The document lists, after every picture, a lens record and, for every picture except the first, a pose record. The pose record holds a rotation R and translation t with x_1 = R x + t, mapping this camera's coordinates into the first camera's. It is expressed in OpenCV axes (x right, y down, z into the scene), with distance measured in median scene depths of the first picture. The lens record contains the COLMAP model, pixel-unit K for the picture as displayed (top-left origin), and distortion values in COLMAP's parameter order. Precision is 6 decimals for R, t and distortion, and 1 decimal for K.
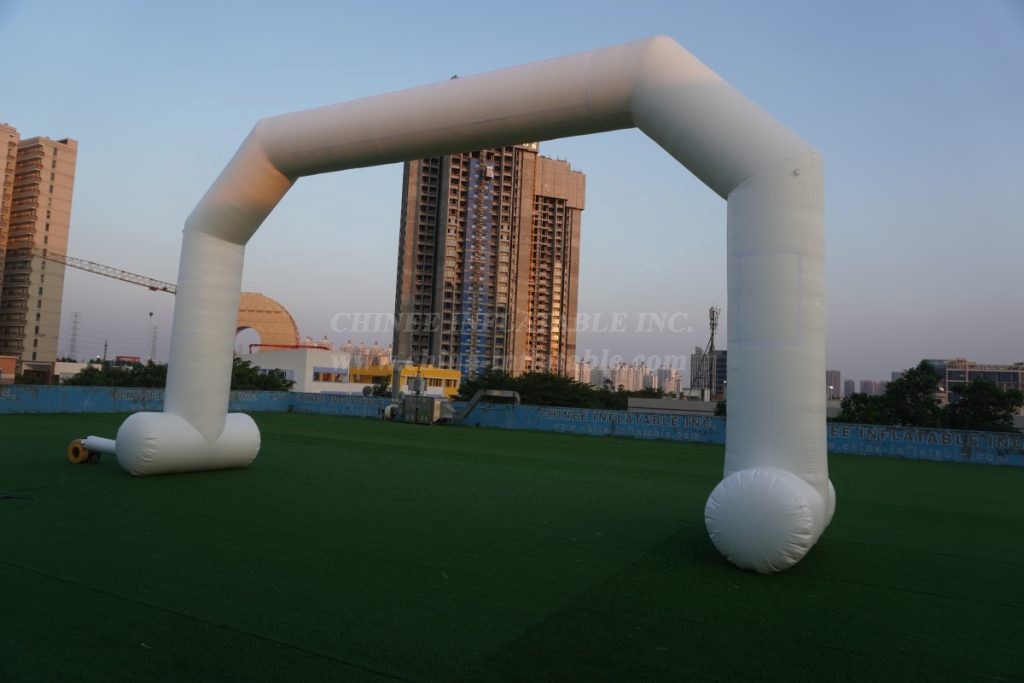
lens RADIAL K [[709.0, 0, 508.9], [0, 709.0, 344.1], [0, 0, 1]] dist [-0.033023, 0.031569]
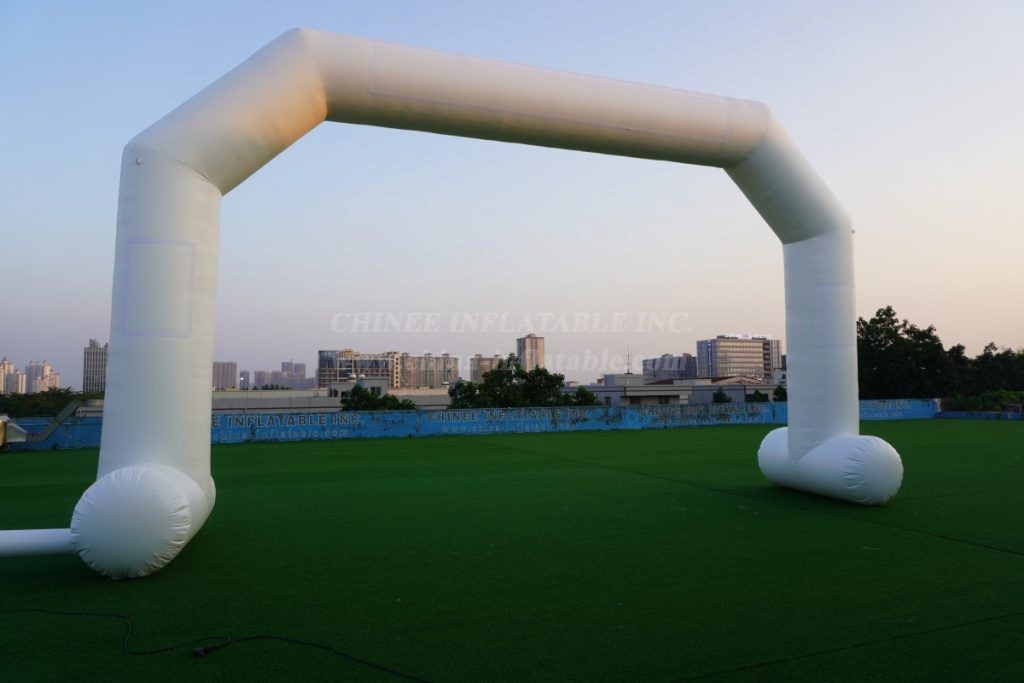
lens RADIAL K [[709.0, 0, 508.9], [0, 709.0, 344.1], [0, 0, 1]] dist [-0.033023, 0.031569]
pose [[0.676386, -0.006933, 0.736515, -0.304001], [-0.001310, 0.999943, 0.010616, -0.004286], [-0.736546, -0.008145, 0.676338, 0.160412]]
